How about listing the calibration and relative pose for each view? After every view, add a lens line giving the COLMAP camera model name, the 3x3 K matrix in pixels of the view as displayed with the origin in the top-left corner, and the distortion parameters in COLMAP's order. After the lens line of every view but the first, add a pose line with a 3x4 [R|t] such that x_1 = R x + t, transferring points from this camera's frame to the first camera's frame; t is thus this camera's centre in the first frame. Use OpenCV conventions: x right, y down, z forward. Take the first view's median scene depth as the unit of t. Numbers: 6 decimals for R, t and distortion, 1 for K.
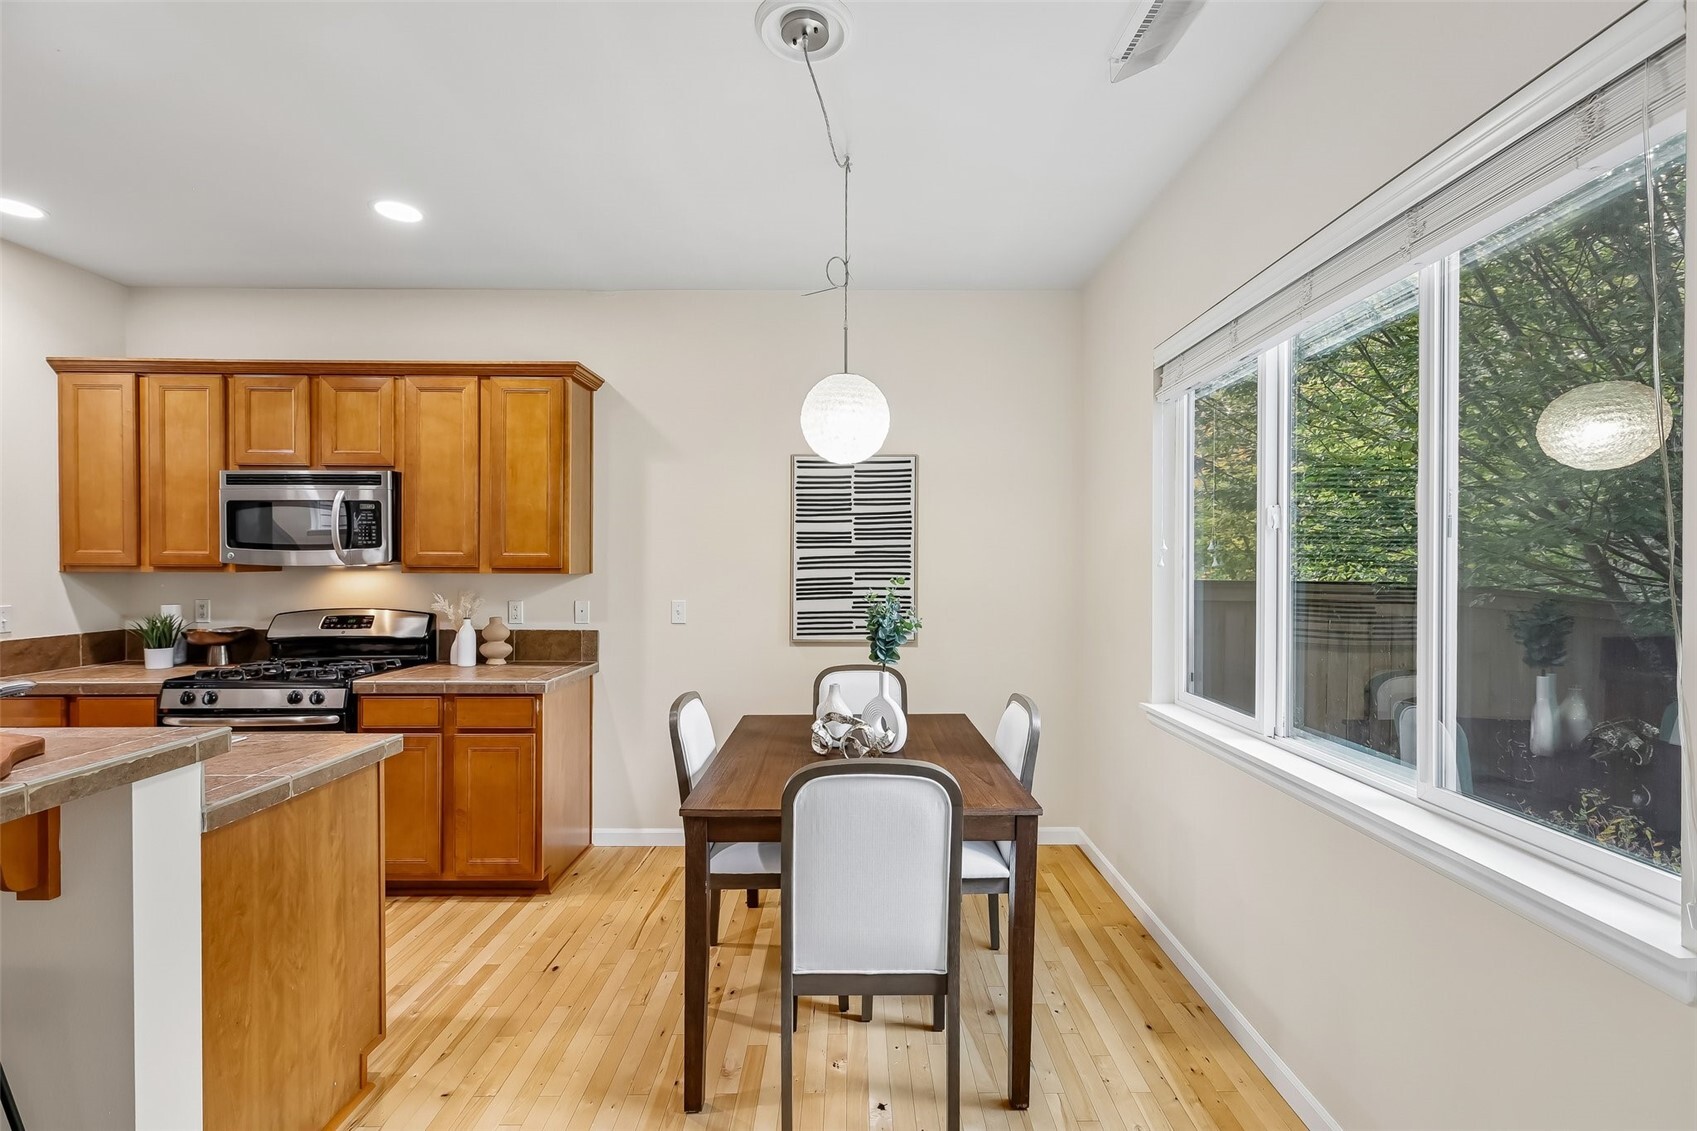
lens RADIAL K [[763.5, 0, 861.8], [0, 763.5, 565.7], [0, 0, 1]] dist [-0.004542, 0.003969]
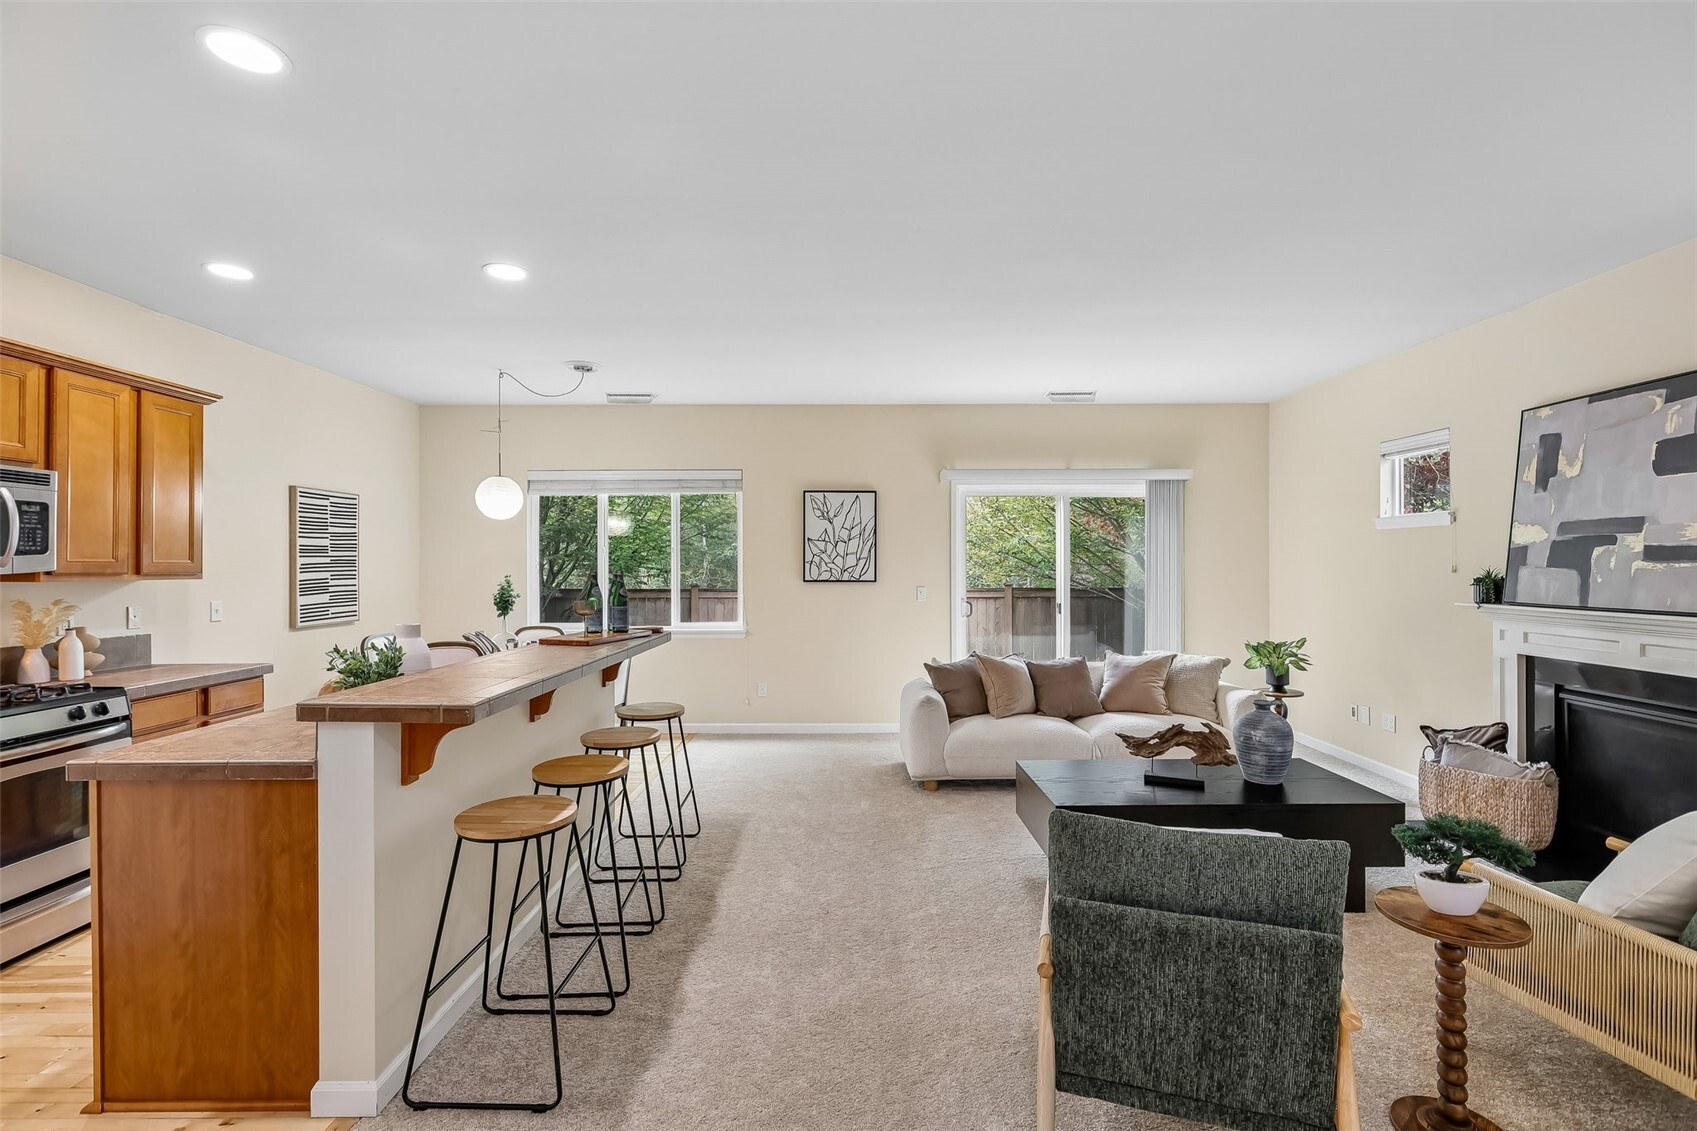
lens RADIAL K [[763.5, 0, 858.4], [0, 763.5, 566.0], [0, 0, 1]] dist [-0.004542, 0.003969]
pose [[-0.007730, -0.004294, 0.999961, -1.536033], [0.005086, 0.999978, 0.004333, -0.008490], [-0.999957, 0.005120, -0.007708, 0.035010]]
